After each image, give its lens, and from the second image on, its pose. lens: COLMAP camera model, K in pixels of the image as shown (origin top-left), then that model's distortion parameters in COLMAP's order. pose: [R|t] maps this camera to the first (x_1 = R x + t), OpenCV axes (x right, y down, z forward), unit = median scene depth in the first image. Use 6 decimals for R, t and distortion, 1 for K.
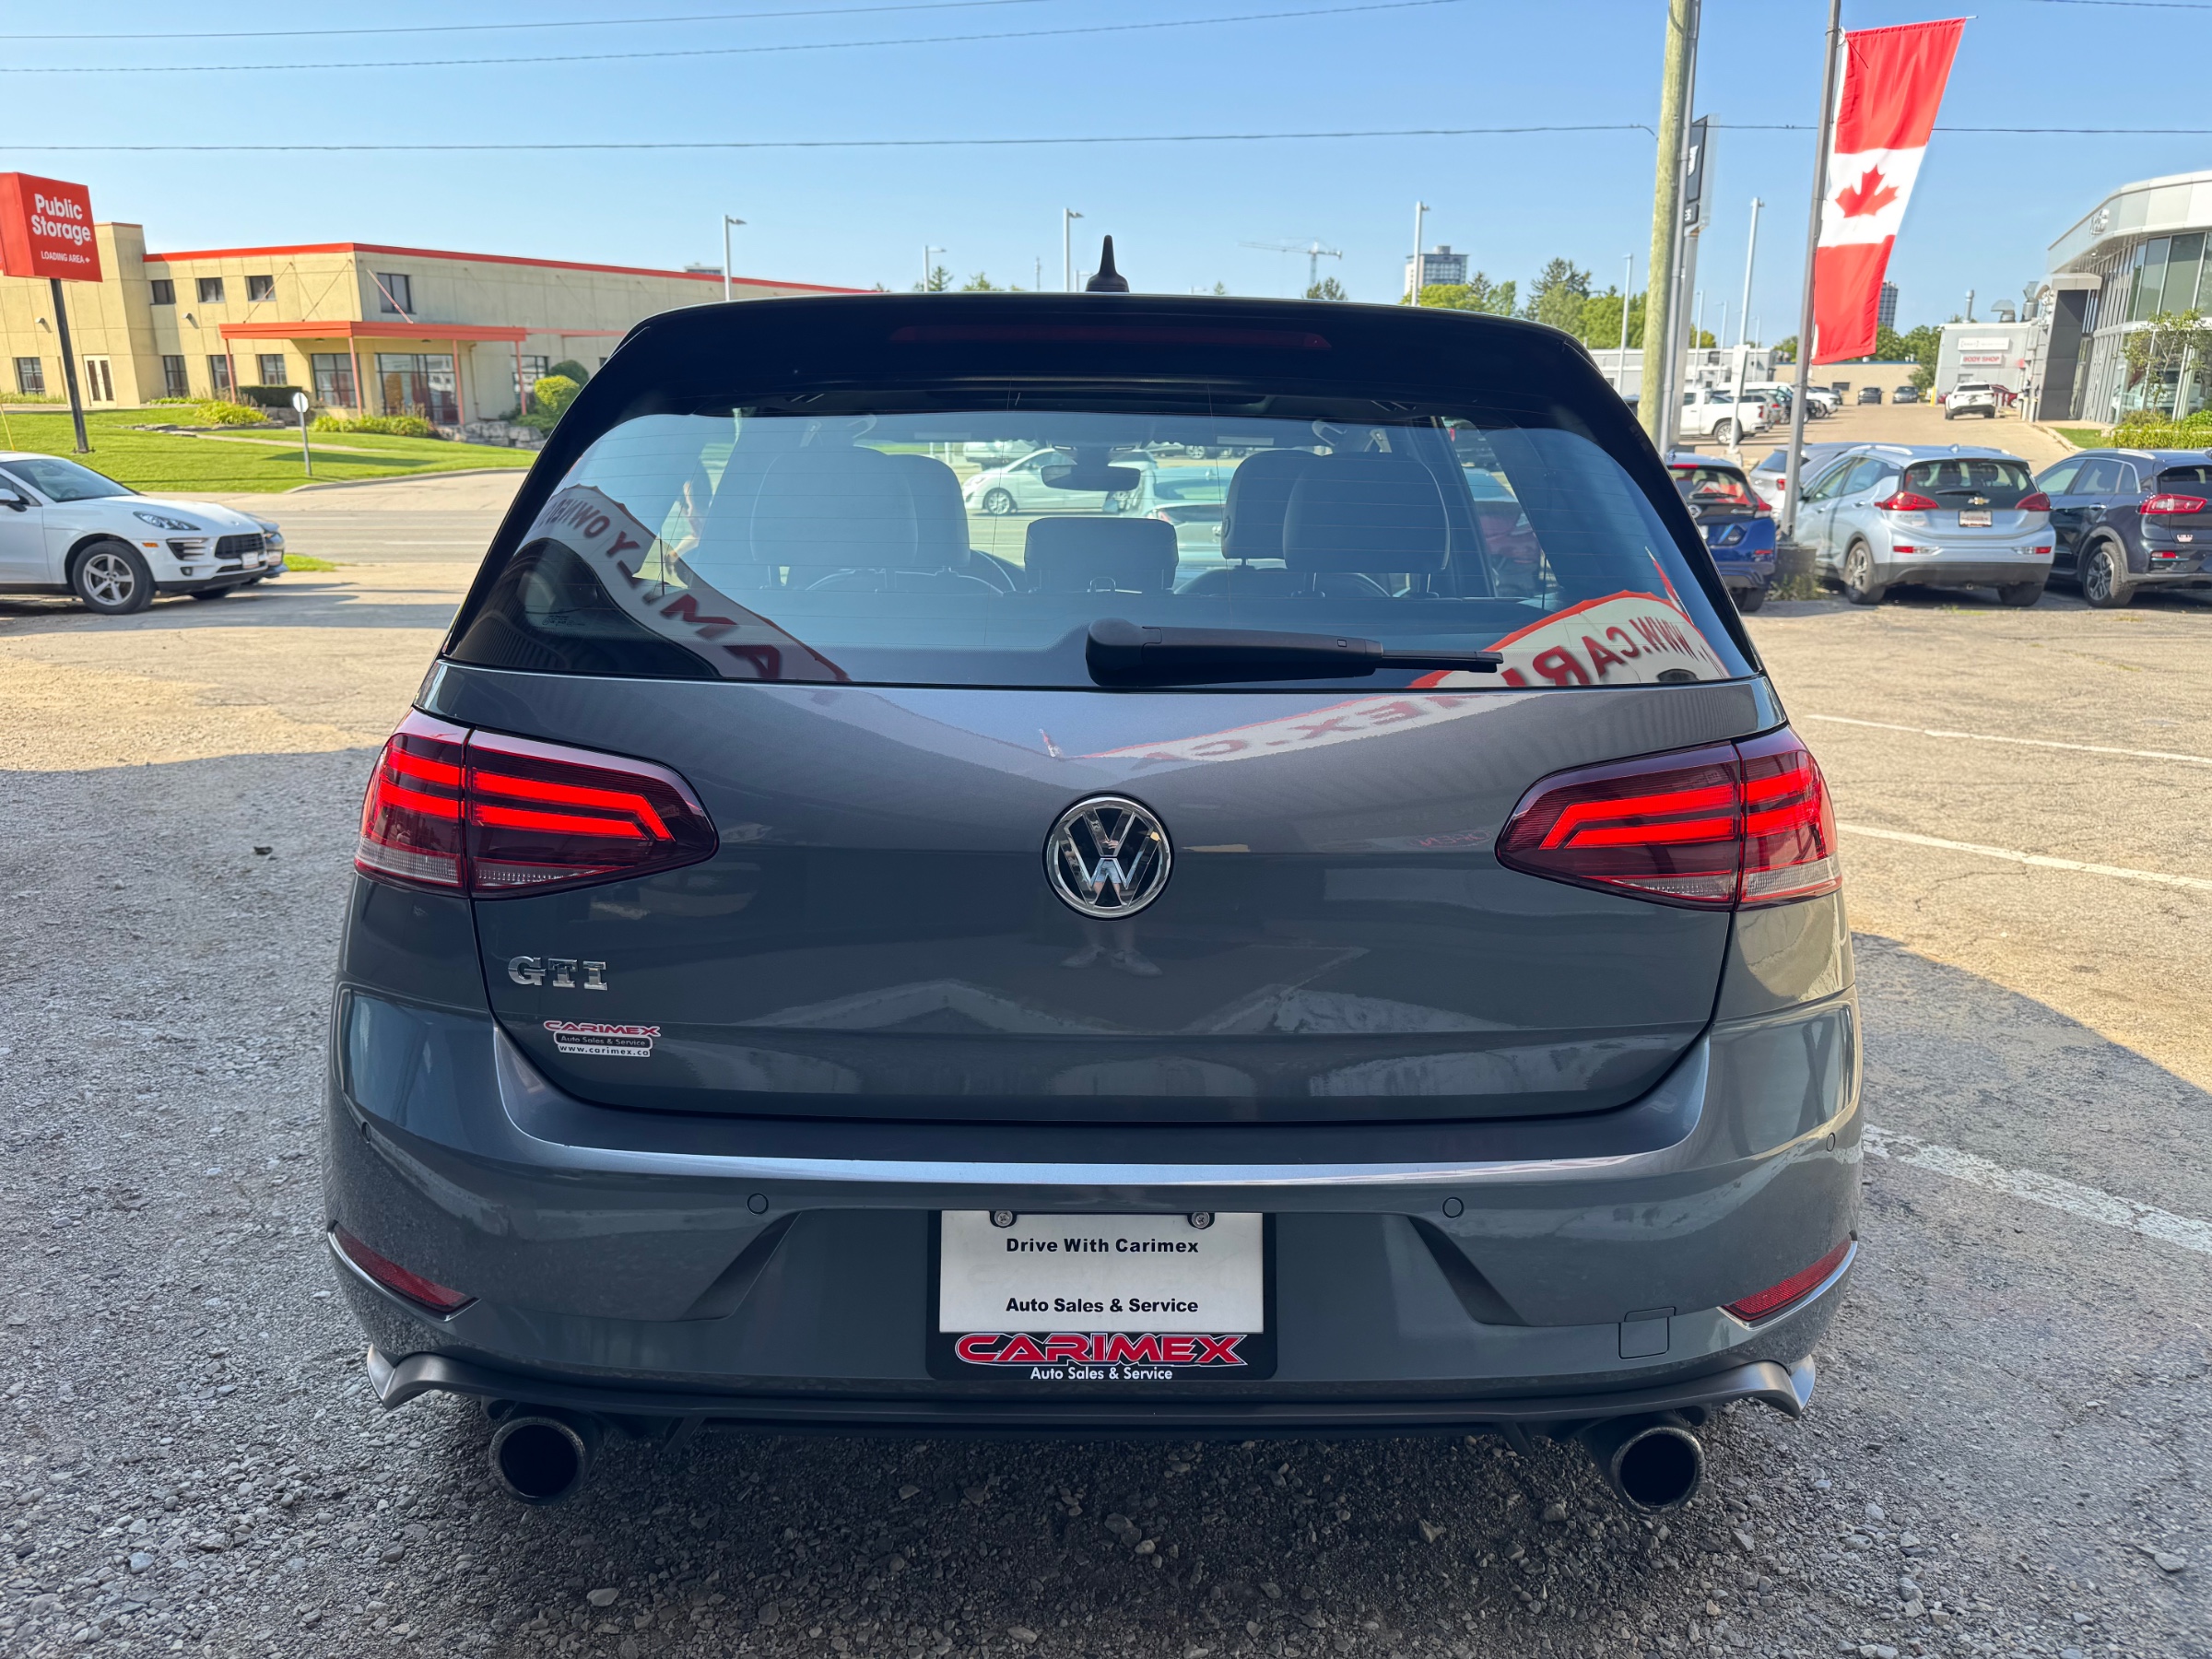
lens RADIAL K [[1606.5, 0, 1102.4], [0, 1606.5, 769.4], [0, 0, 1]] dist [0.081686, -0.135432]
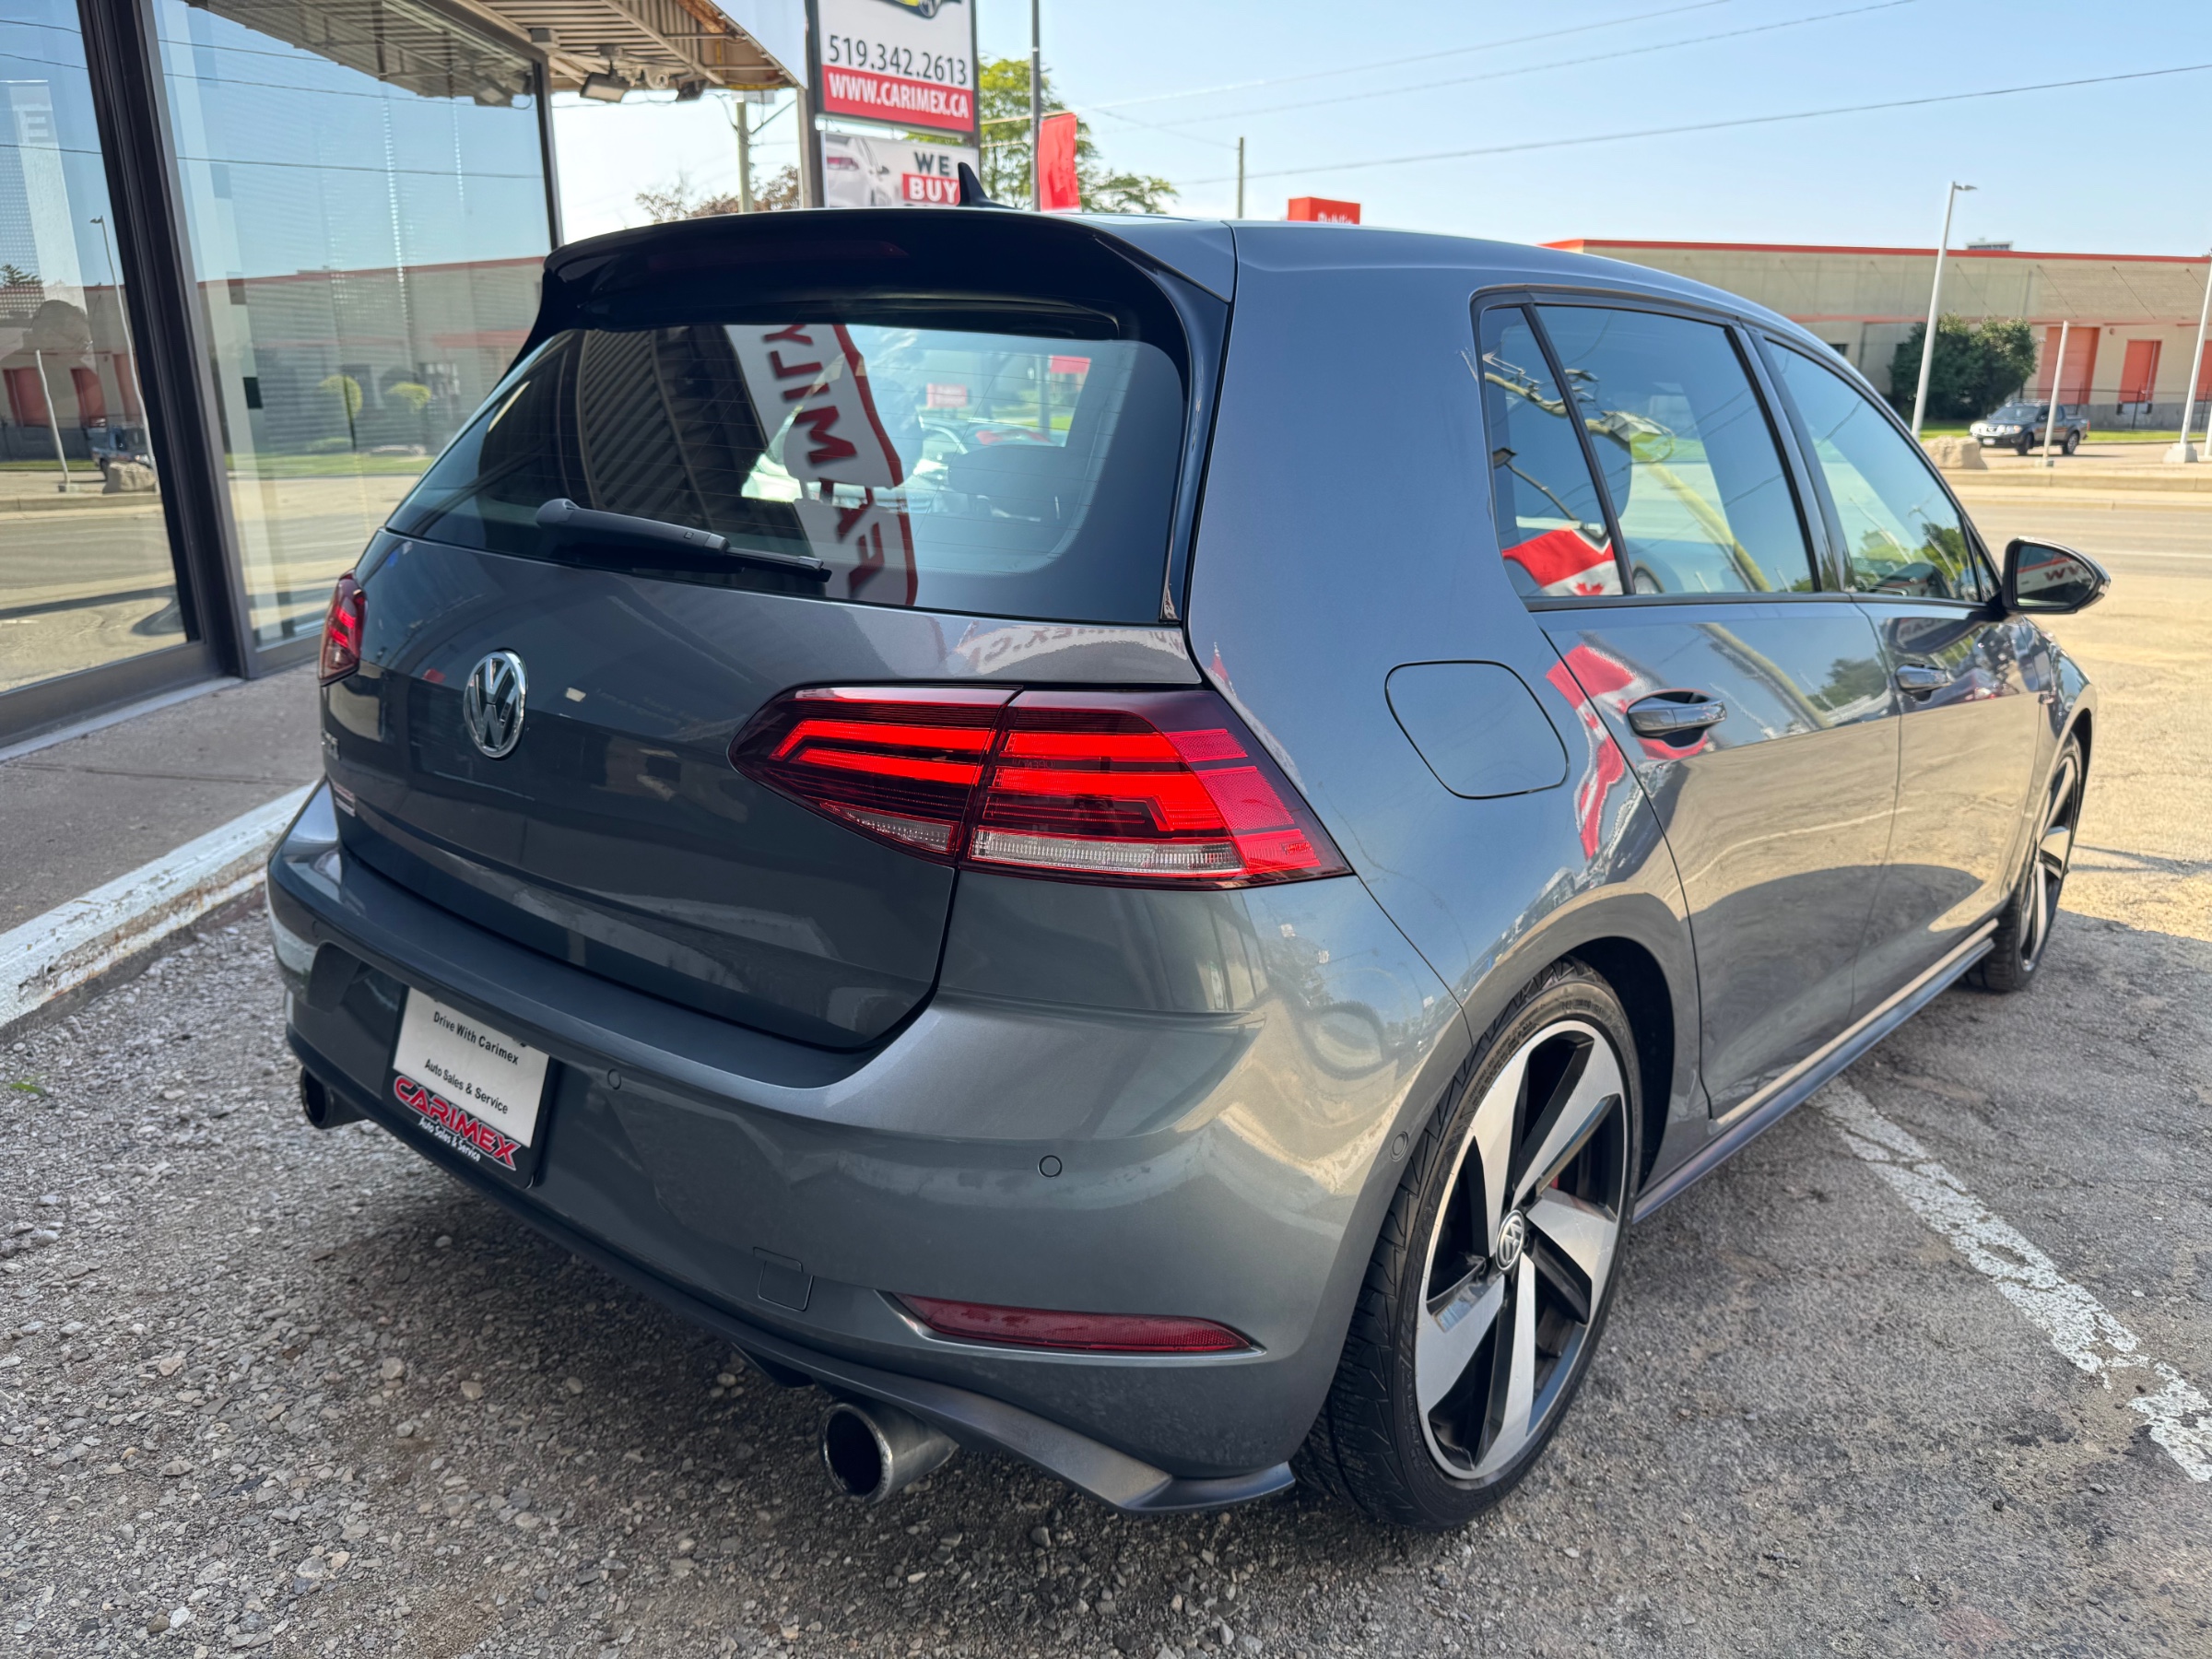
lens RADIAL K [[1574.0, 0, 1106.0], [0, 1574.0, 829.5], [0, 0, 1]] dist [-0.002277, 0.002597]
pose [[0.742986, 0.175757, -0.645819, 1.044202], [-0.144859, 0.984262, 0.101209, -0.034052], [0.653443, 0.018356, 0.756753, 0.435270]]
